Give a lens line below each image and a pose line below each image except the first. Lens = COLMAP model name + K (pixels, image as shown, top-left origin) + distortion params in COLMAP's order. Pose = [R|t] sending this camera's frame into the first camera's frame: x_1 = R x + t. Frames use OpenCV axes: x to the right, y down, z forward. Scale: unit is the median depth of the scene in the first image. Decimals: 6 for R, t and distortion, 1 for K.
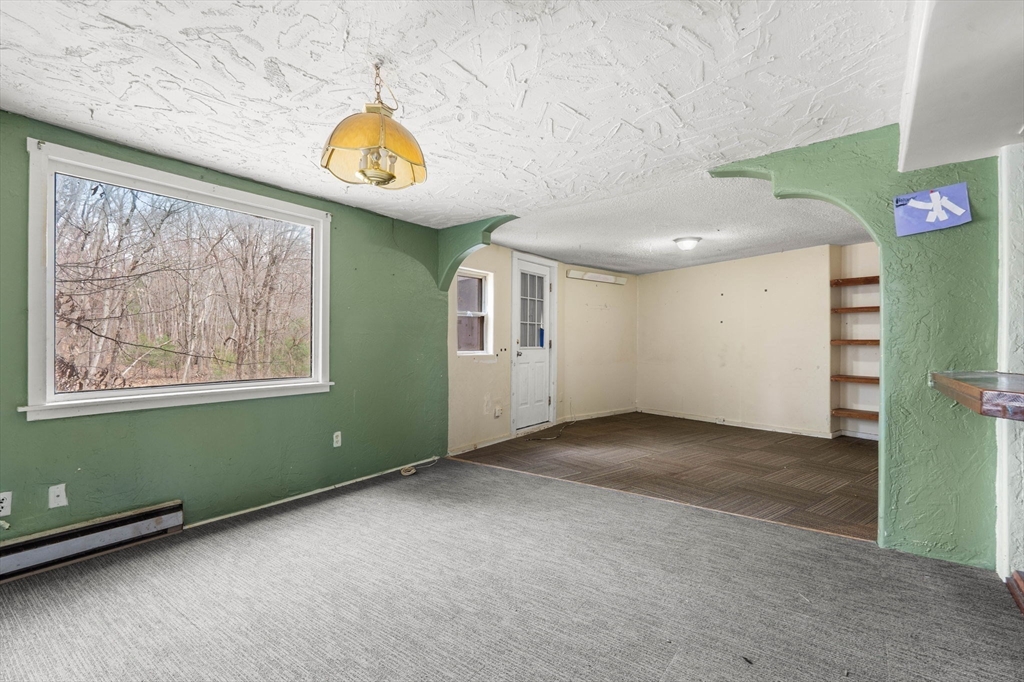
lens RADIAL K [[472.7, 0, 507.7], [0, 472.7, 343.7], [0, 0, 1]] dist [-0.004365, 0.000314]
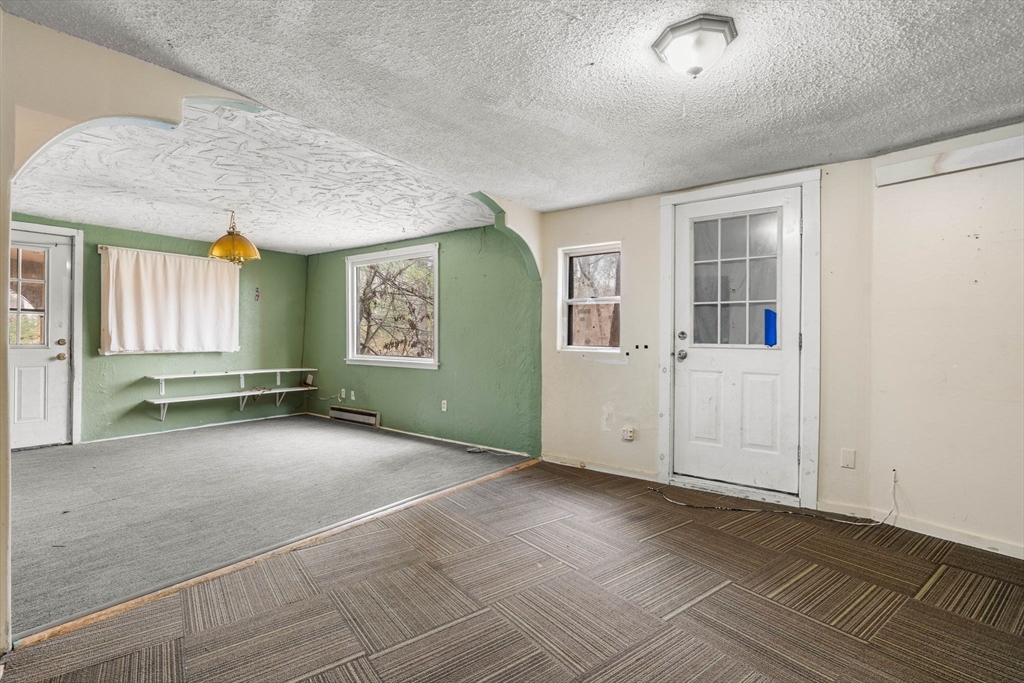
lens RADIAL K [[472.7, 0, 504.3], [0, 472.7, 339.3], [0, 0, 1]] dist [-0.004365, 0.000314]
pose [[-0.011603, 0.007631, -0.999904, 0.787961], [-0.010103, 0.999919, 0.007748, -0.001702], [0.999882, 0.010192, -0.011525, 0.933233]]
